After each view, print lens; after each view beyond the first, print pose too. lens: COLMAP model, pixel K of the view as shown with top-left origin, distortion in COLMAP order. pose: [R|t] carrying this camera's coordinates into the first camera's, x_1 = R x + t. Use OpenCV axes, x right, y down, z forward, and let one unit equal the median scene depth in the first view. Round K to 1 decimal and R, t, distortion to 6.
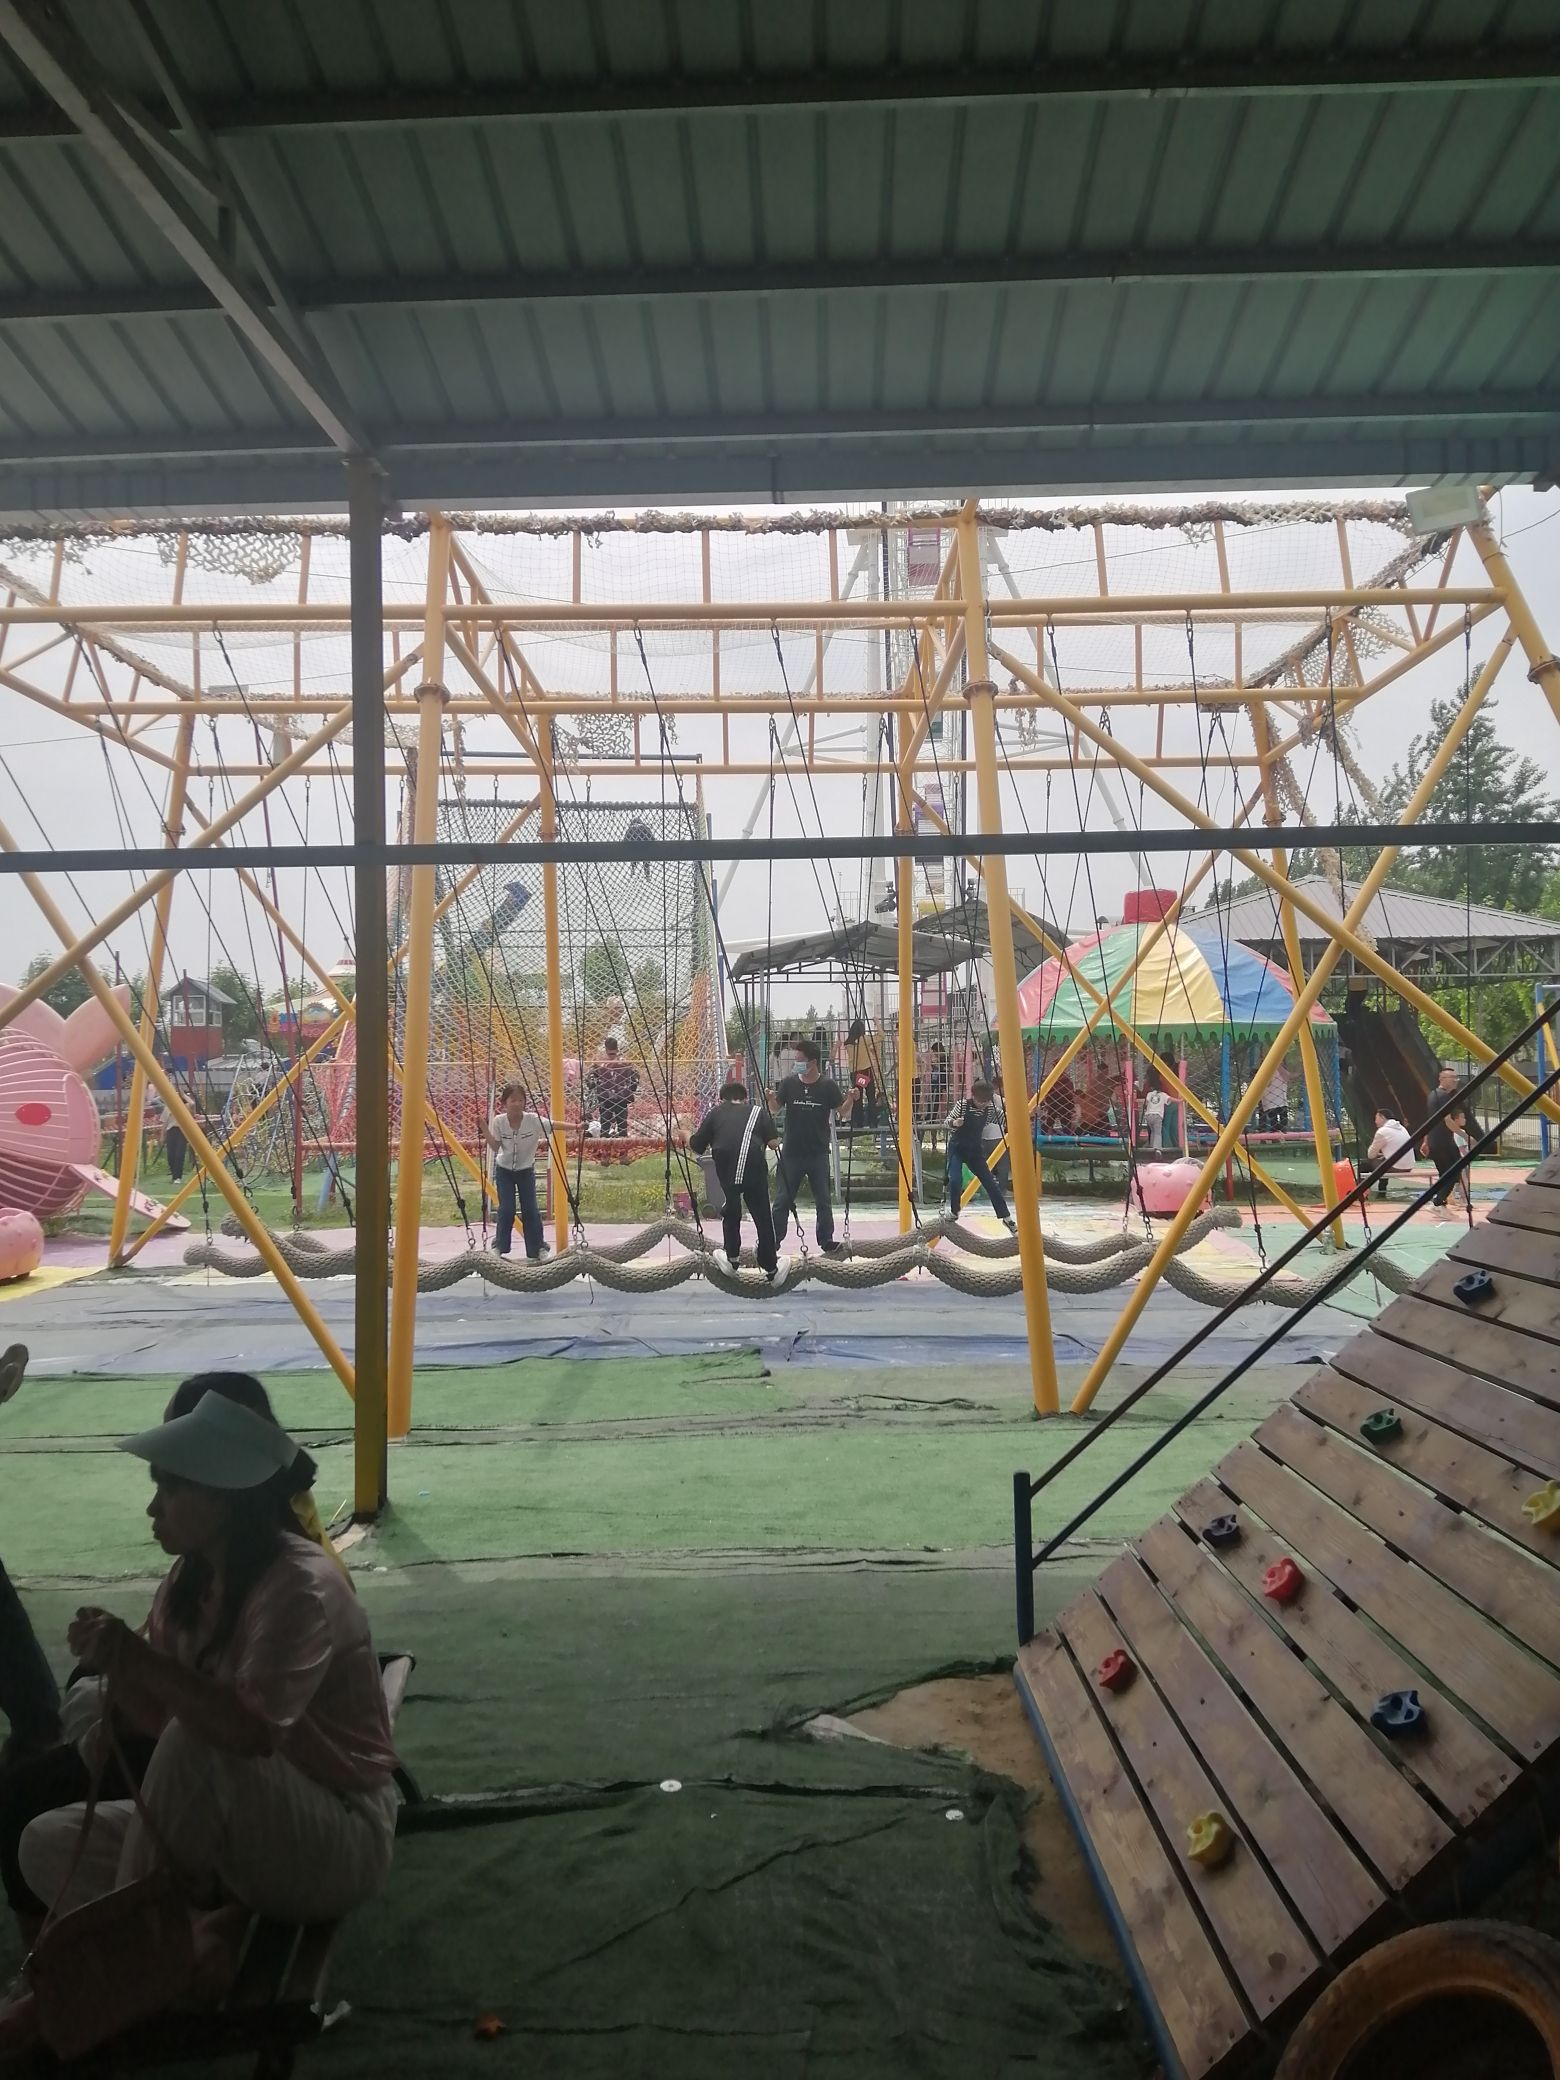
lens RADIAL K [[1573.0, 0, 778.3], [0, 1573.0, 1041.3], [0, 0, 1]] dist [0.004457, 0.000557]
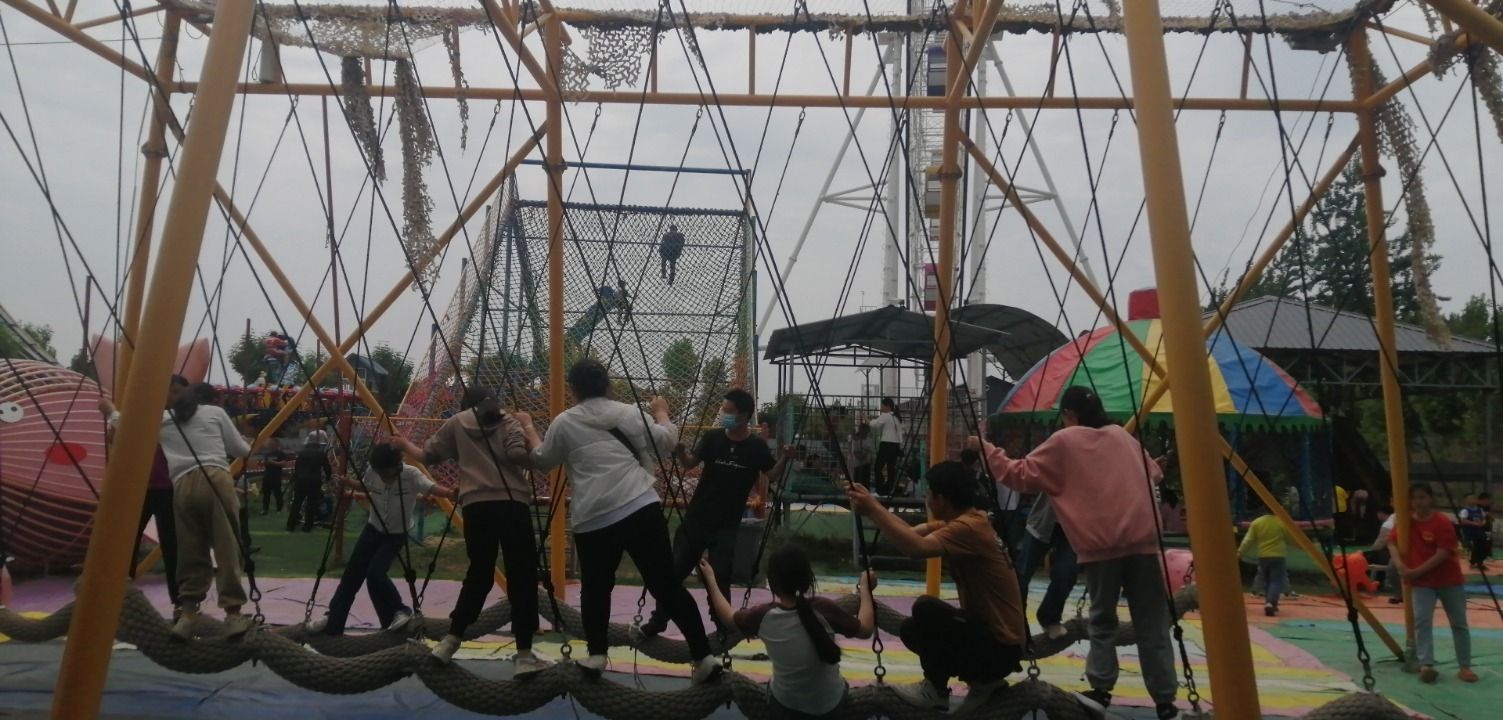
lens RADIAL K [[1064.2, 0, 753.1], [0, 1064.2, 354.9], [0, 0, 1]] dist [-0.014299, -0.001542]
pose [[0.997462, 0.036355, -0.061219, 0.009689], [-0.040298, 0.997107, -0.064454, 0.009052], [0.058699, 0.066757, 0.996041, 0.337088]]
